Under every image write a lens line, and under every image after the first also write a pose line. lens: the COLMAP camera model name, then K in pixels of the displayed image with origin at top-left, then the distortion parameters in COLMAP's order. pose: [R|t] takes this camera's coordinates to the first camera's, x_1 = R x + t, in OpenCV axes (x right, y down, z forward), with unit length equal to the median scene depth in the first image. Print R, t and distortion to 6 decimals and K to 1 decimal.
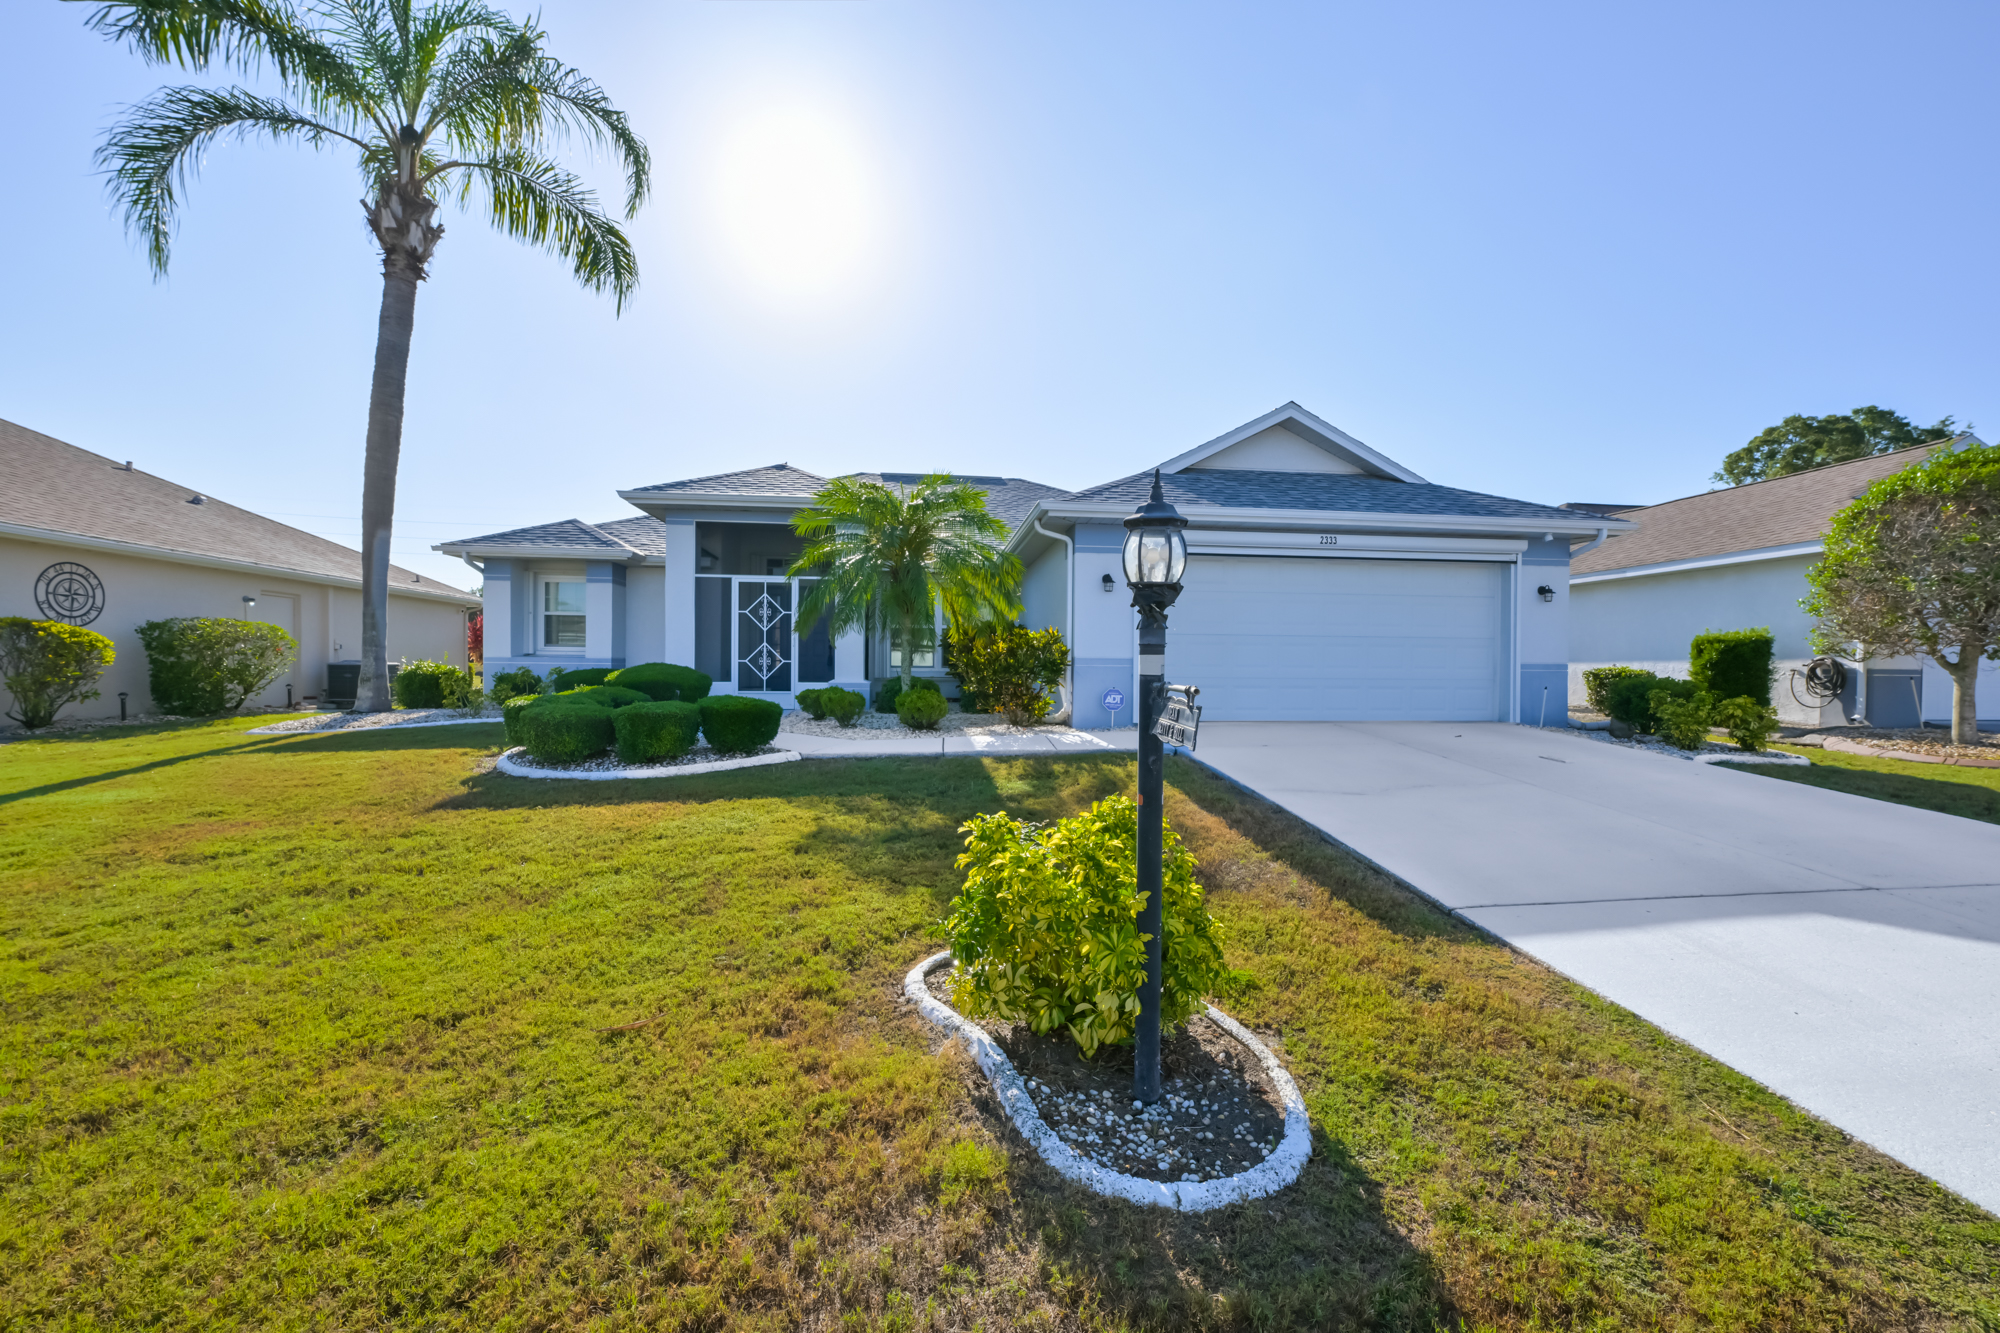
lens RADIAL K [[810.8, 0, 1003.4], [0, 810.8, 667.9], [0, 0, 1]] dist [-0.001013, -0.000166]
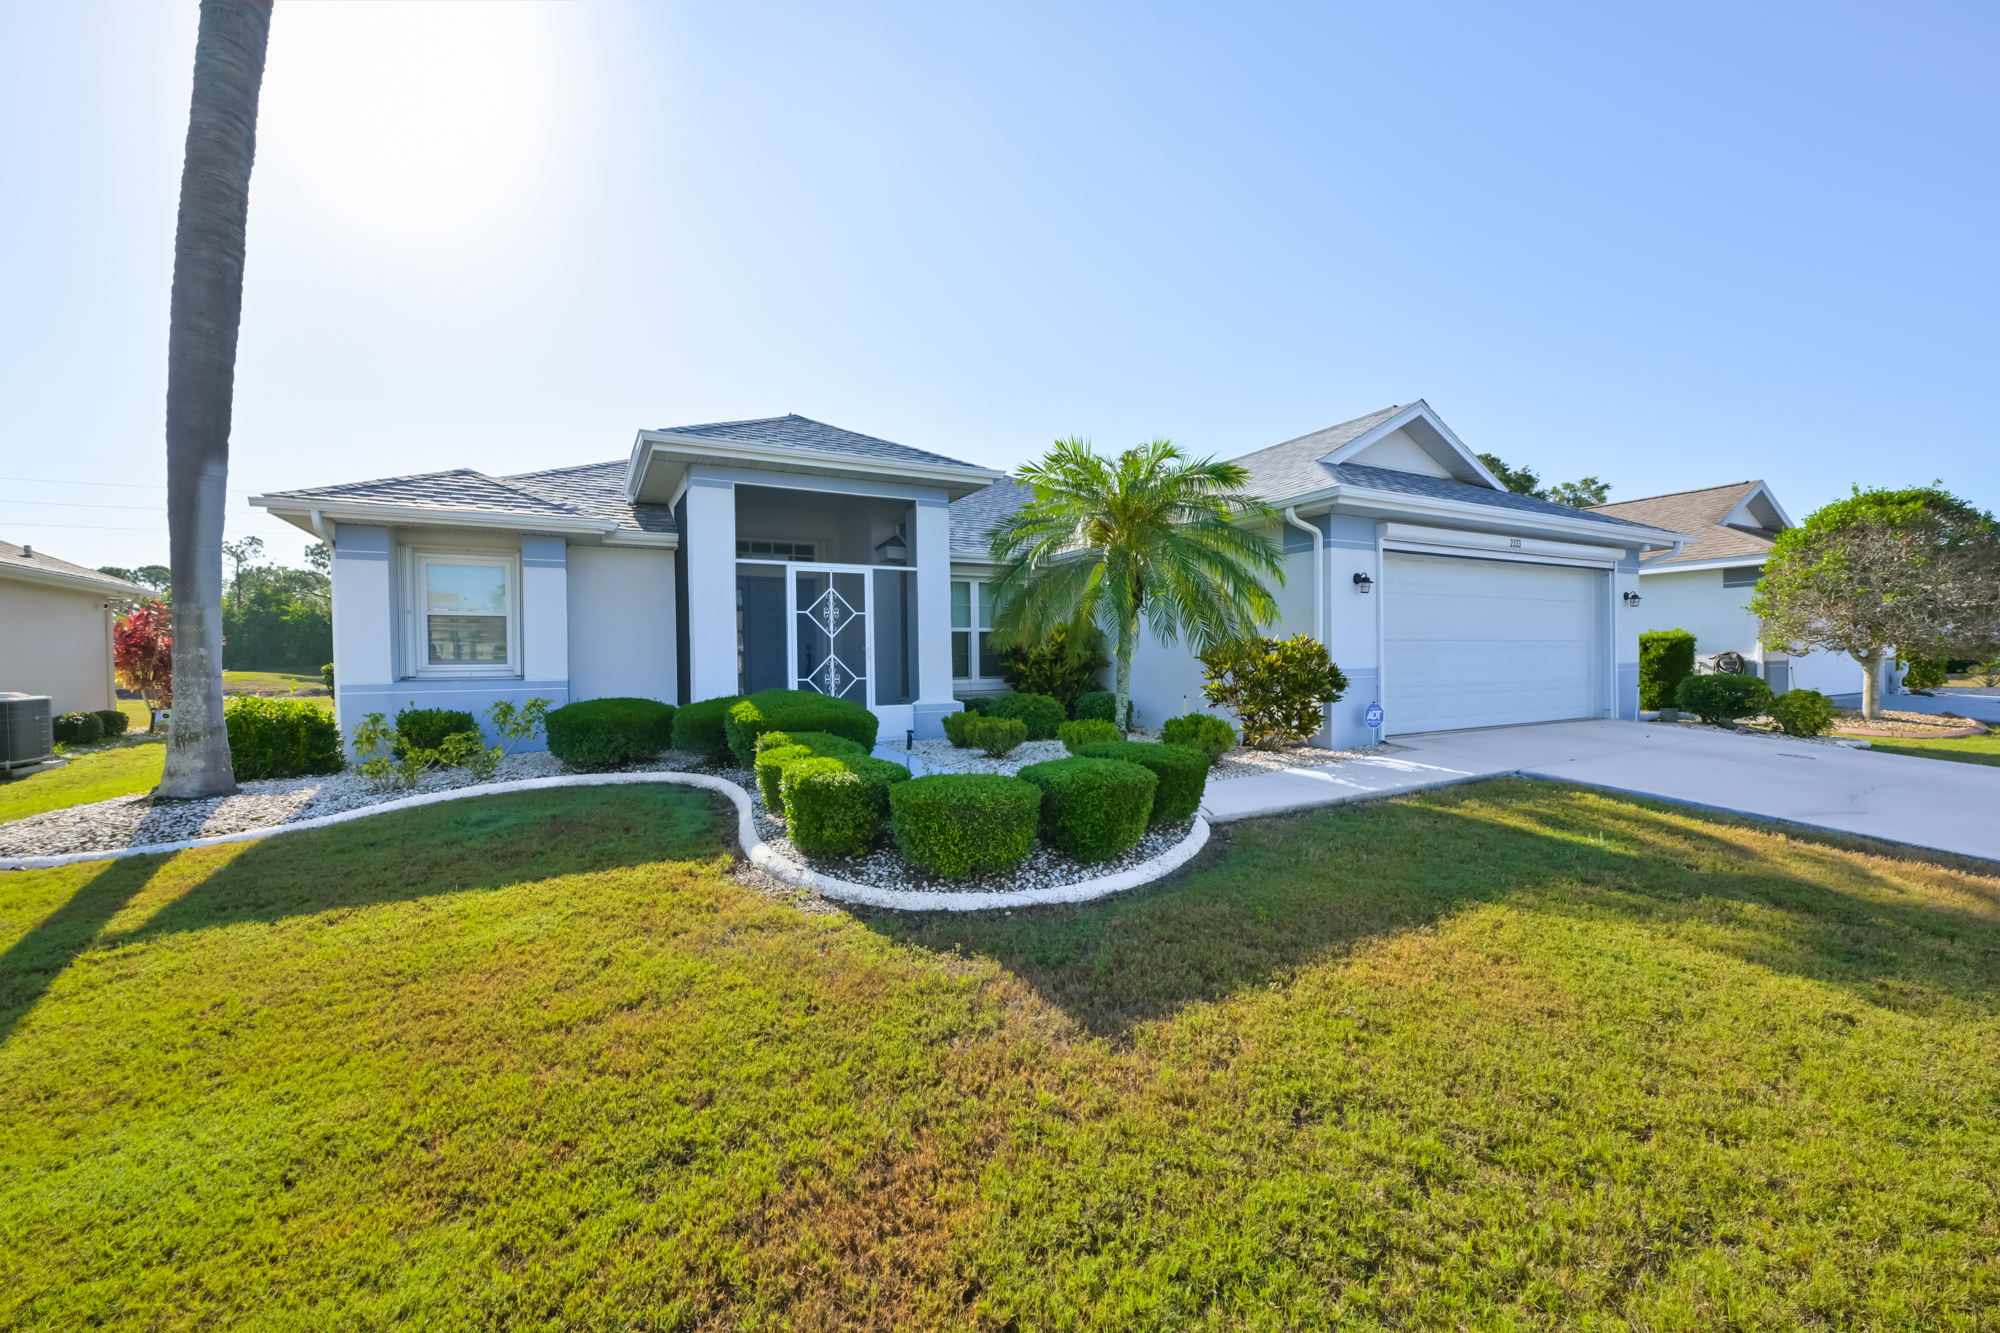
lens RADIAL K [[810.8, 0, 1001.6], [0, 810.8, 658.8], [0, 0, 1]] dist [-0.001013, -0.000166]
pose [[0.922417, -0.019320, 0.385713, -0.438136], [0.020562, 0.999788, 0.000904, -0.024487], [-0.385649, 0.007098, 0.922618, 0.262078]]
